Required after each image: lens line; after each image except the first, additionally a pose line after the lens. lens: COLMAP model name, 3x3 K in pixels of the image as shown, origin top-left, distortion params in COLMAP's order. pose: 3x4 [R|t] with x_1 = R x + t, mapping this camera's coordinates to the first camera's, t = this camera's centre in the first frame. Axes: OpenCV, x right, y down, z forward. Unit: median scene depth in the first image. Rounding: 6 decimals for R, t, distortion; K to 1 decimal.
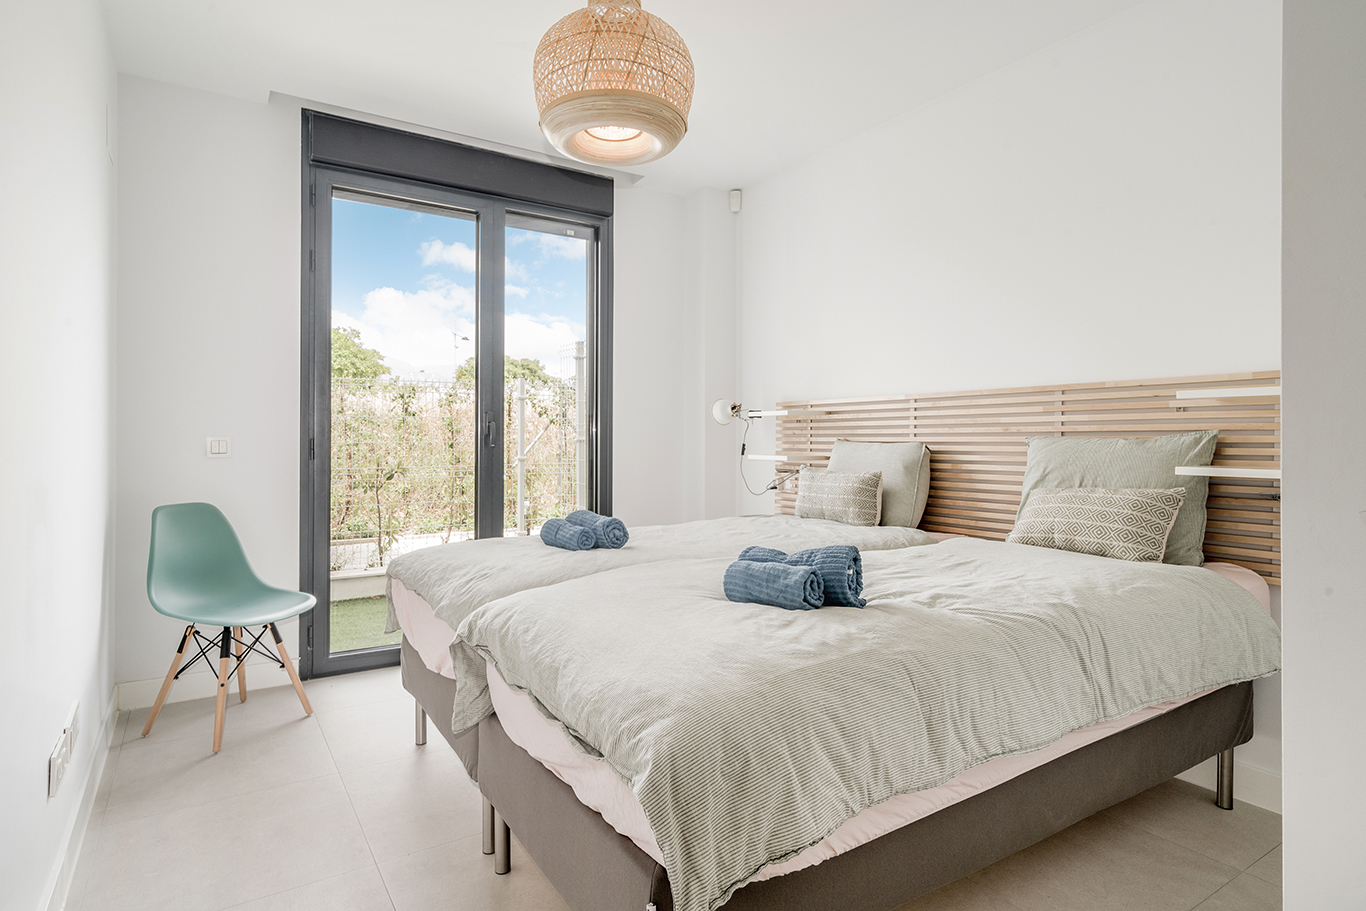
lens RADIAL K [[742.6, 0, 681.2], [0, 742.6, 444.7], [0, 0, 1]] dist [-0.006670, -0.000232]
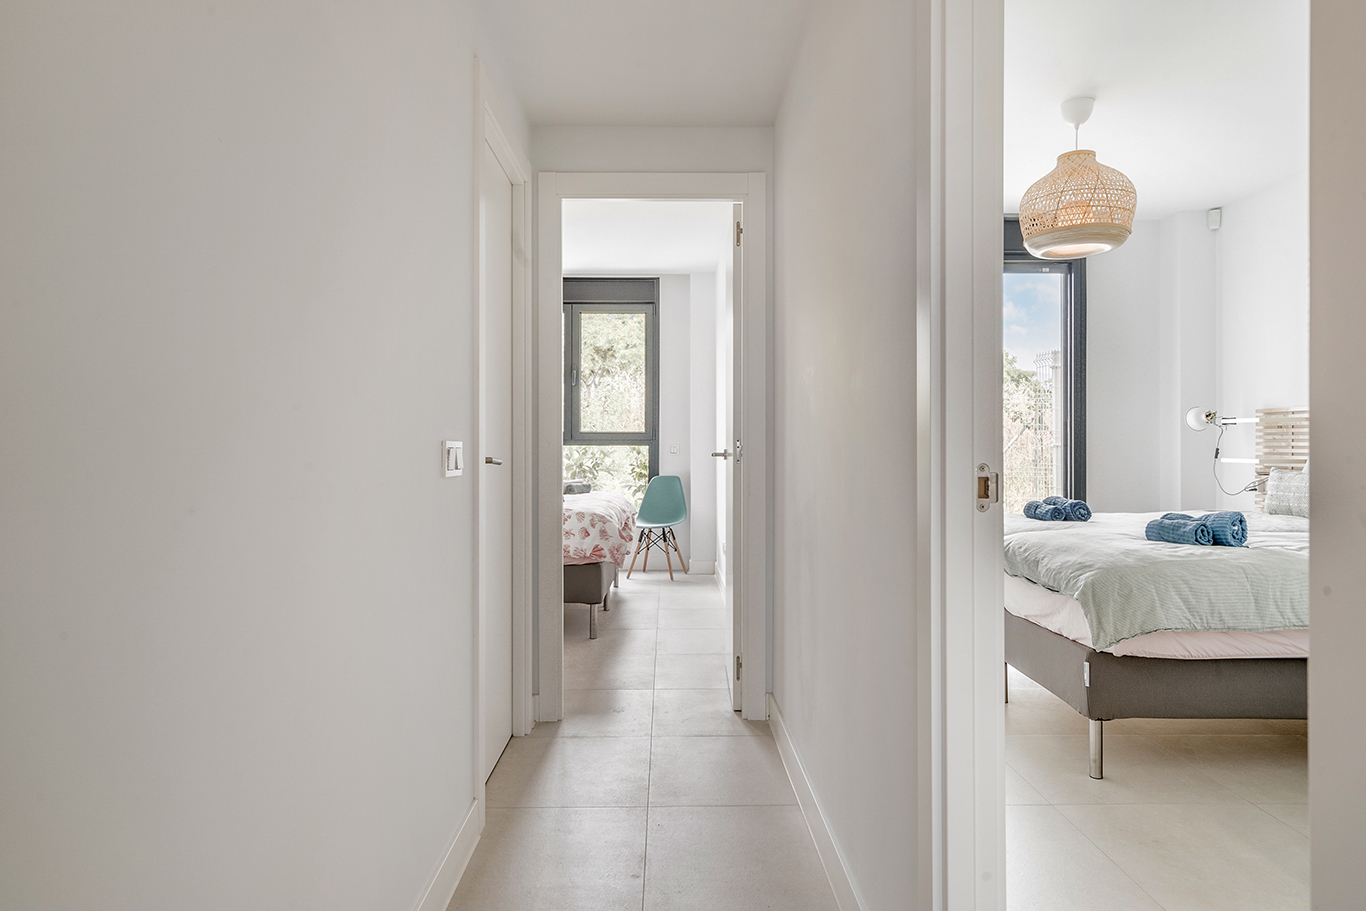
lens RADIAL K [[818.2, 0, 680.9], [0, 818.2, 443.2], [0, 0, 1]] dist [0.005051, 0.000728]
pose [[0.842362, -0.004719, -0.538892, 0.110623], [0.000091, 0.999963, -0.008615, 0.002608], [0.538913, 0.007207, 0.842331, -0.716996]]
